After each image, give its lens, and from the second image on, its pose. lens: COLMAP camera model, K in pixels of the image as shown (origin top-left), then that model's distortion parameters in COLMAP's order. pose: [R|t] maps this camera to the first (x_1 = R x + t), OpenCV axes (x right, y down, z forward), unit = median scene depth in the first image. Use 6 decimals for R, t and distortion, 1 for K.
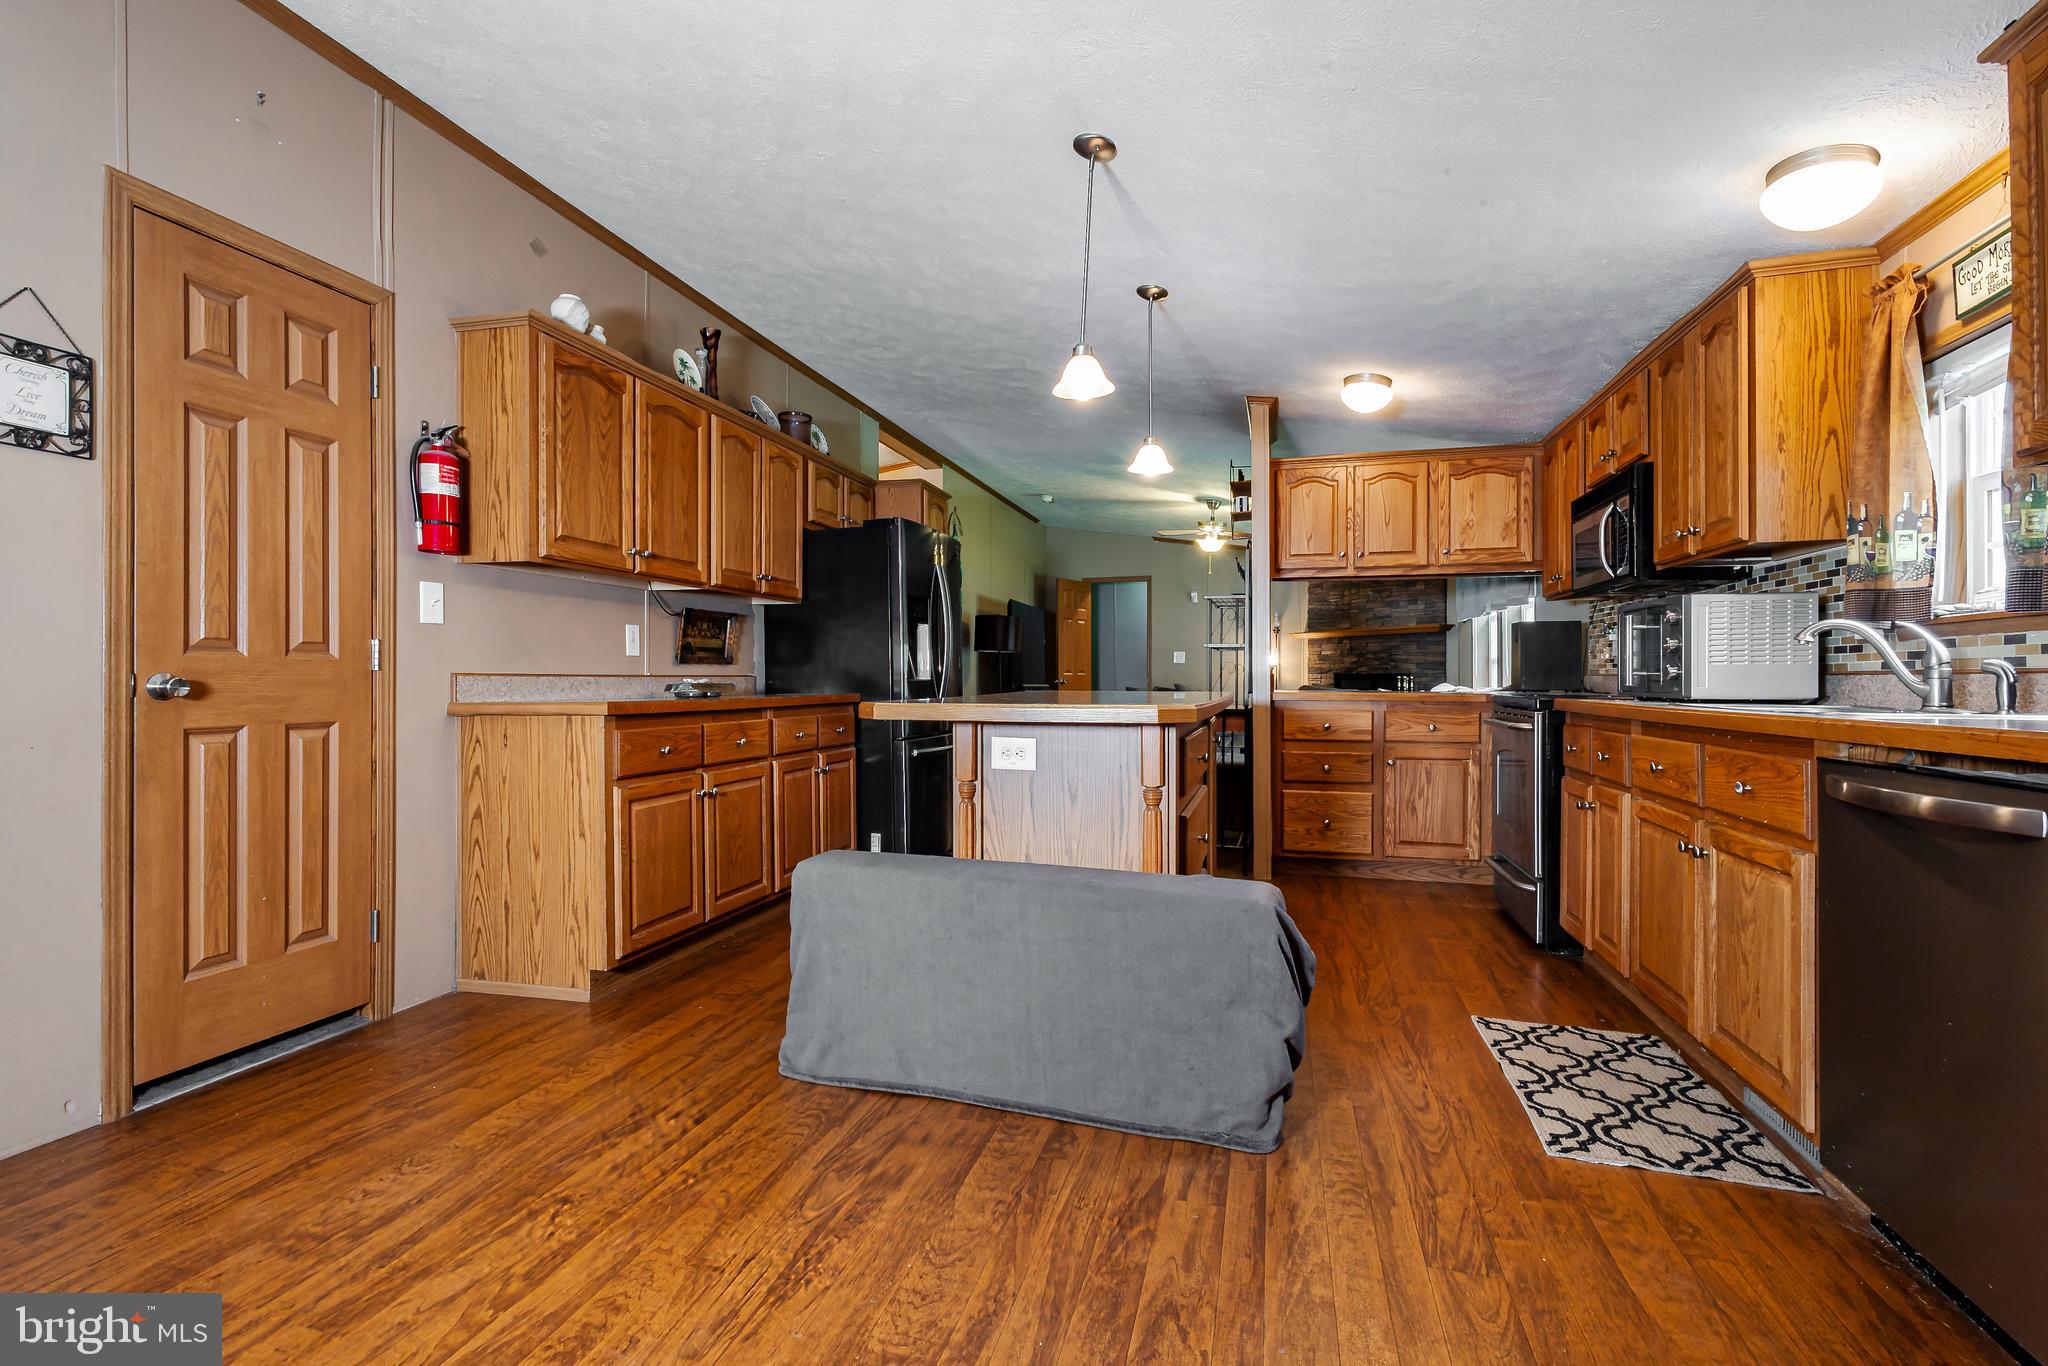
lens RADIAL K [[911.0, 0, 1025.8], [0, 911.0, 682.8], [0, 0, 1]] dist [0.011687, -0.002446]
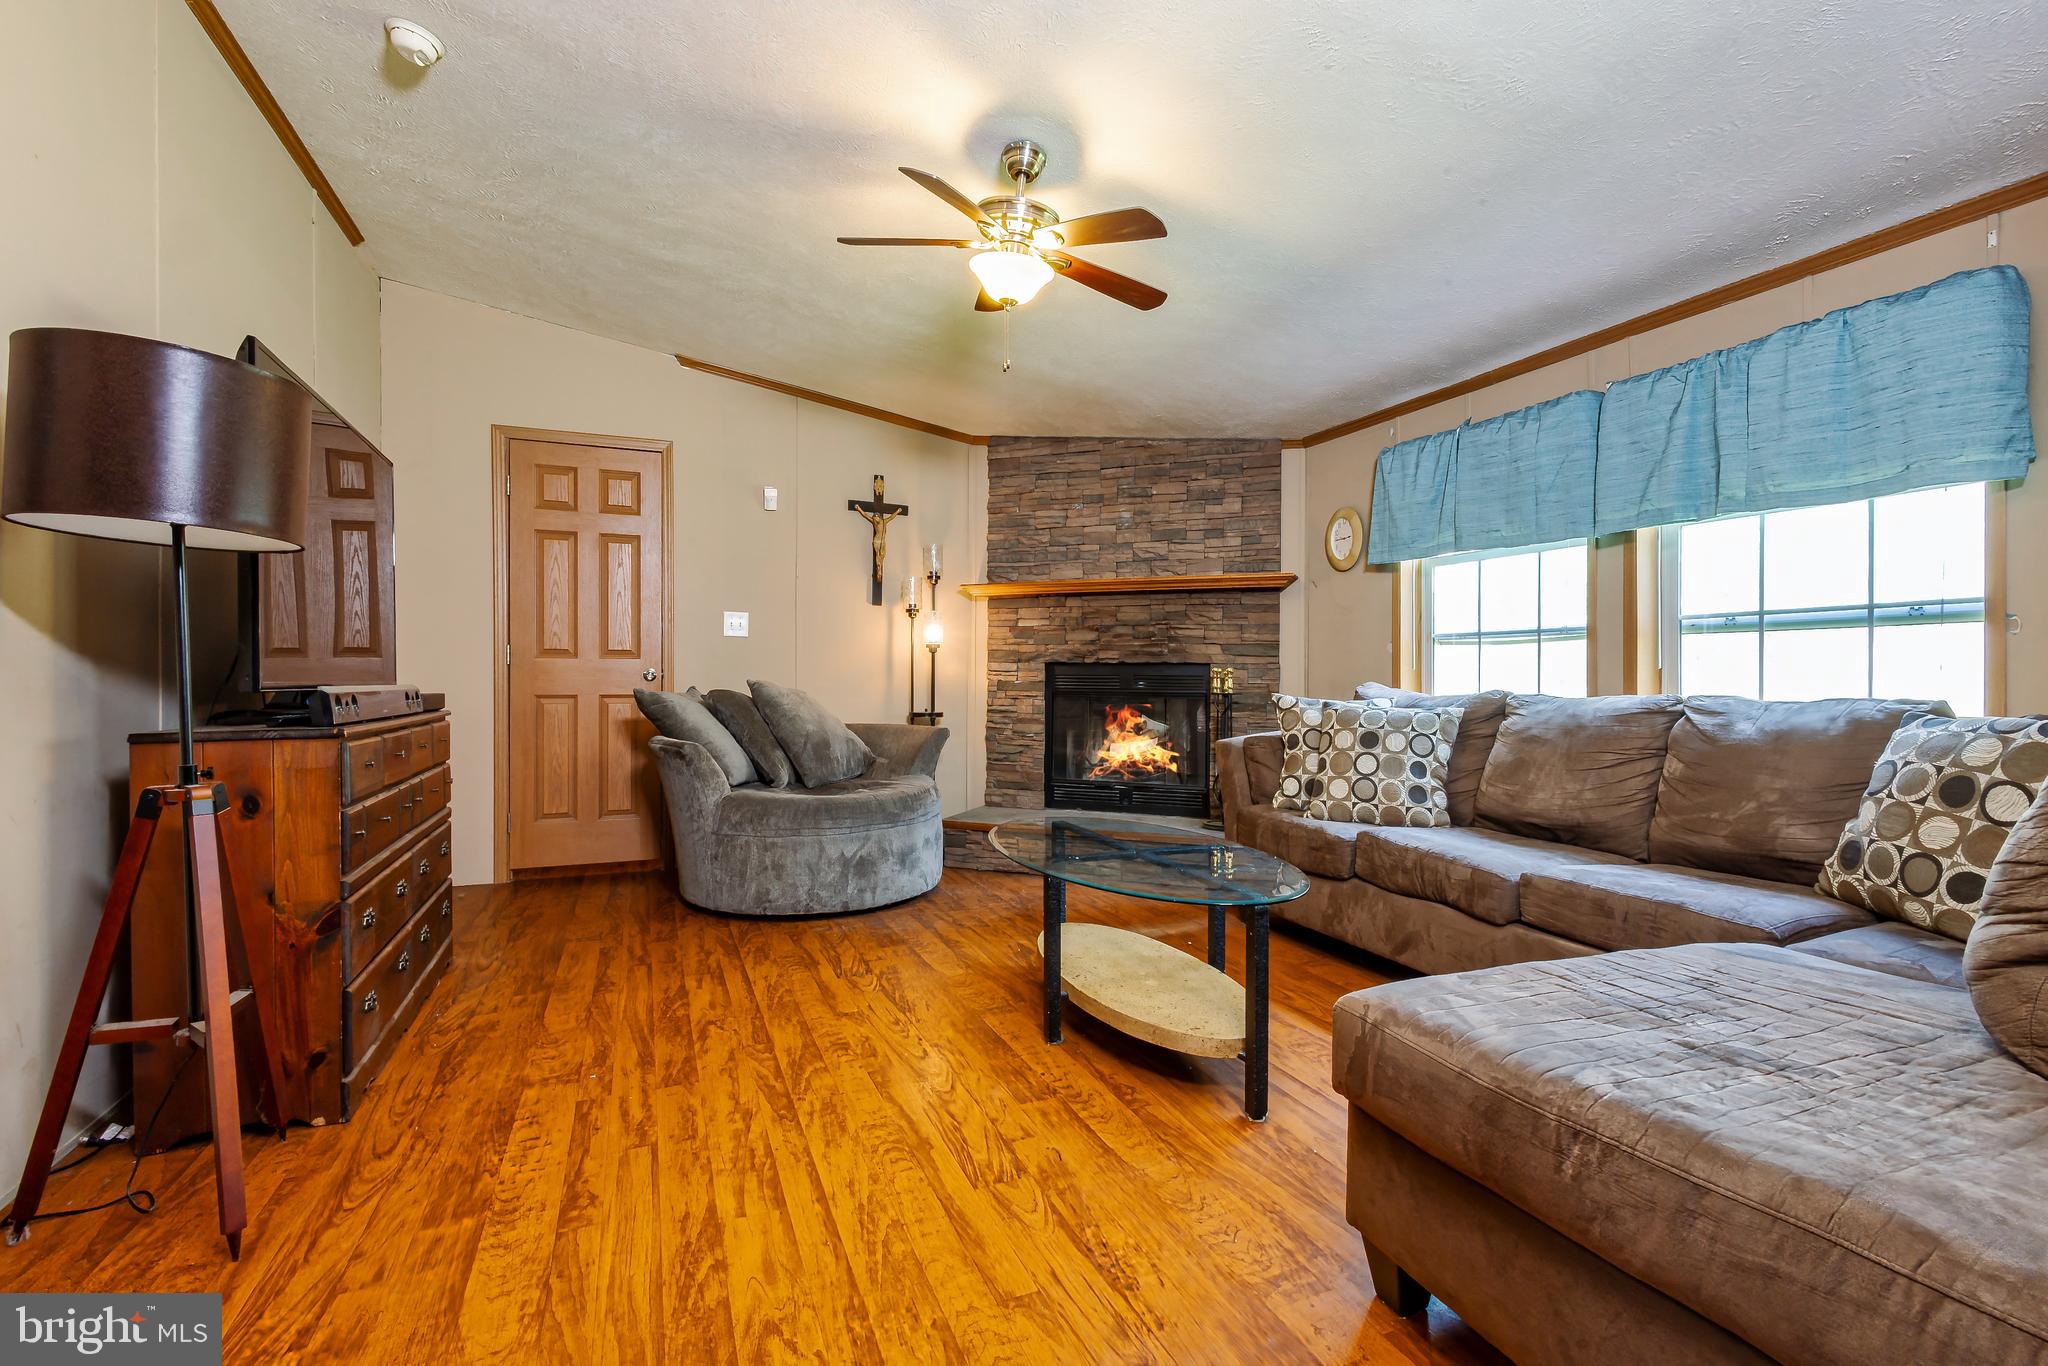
lens RADIAL K [[911.0, 0, 1019.4], [0, 911.0, 667.2], [0, 0, 1]] dist [0.011687, -0.002446]
pose [[0.779019, 0.008634, 0.626940, -0.031997], [-0.003035, 0.999945, -0.010000, -0.003976], [-0.626992, 0.005888, 0.779003, 1.608481]]
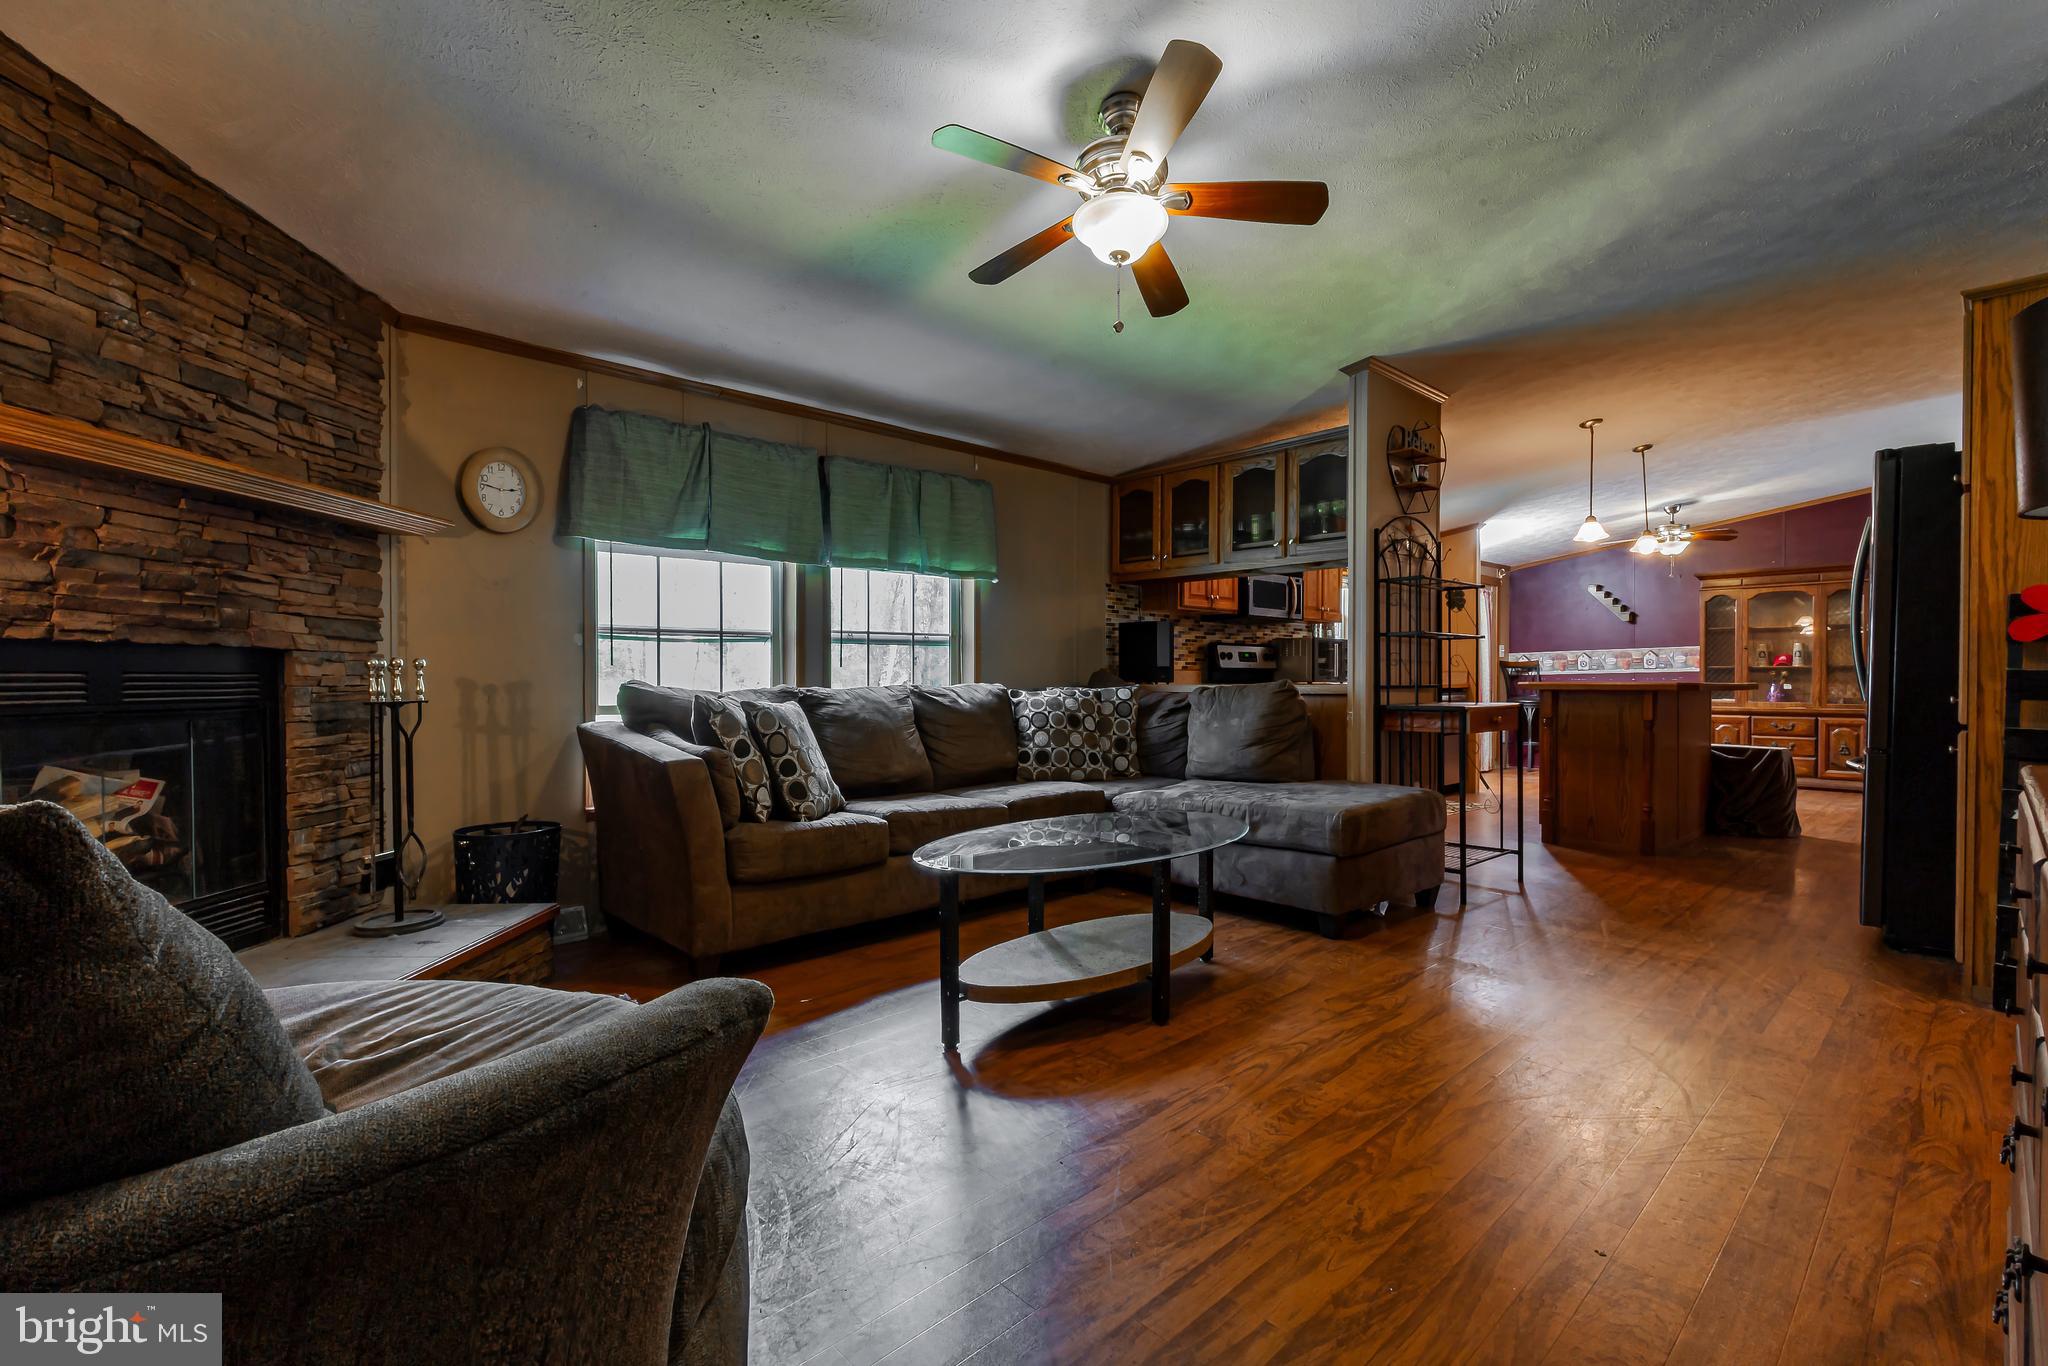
lens RADIAL K [[911.0, 0, 1036.2], [0, 911.0, 683.0], [0, 0, 1]] dist [0.011687, -0.002446]
pose [[-0.858461, 0.000264, 0.512879, 0.145138], [0.004395, 0.999967, 0.006842, -0.000024], [-0.512860, 0.008127, -0.858434, 2.827083]]
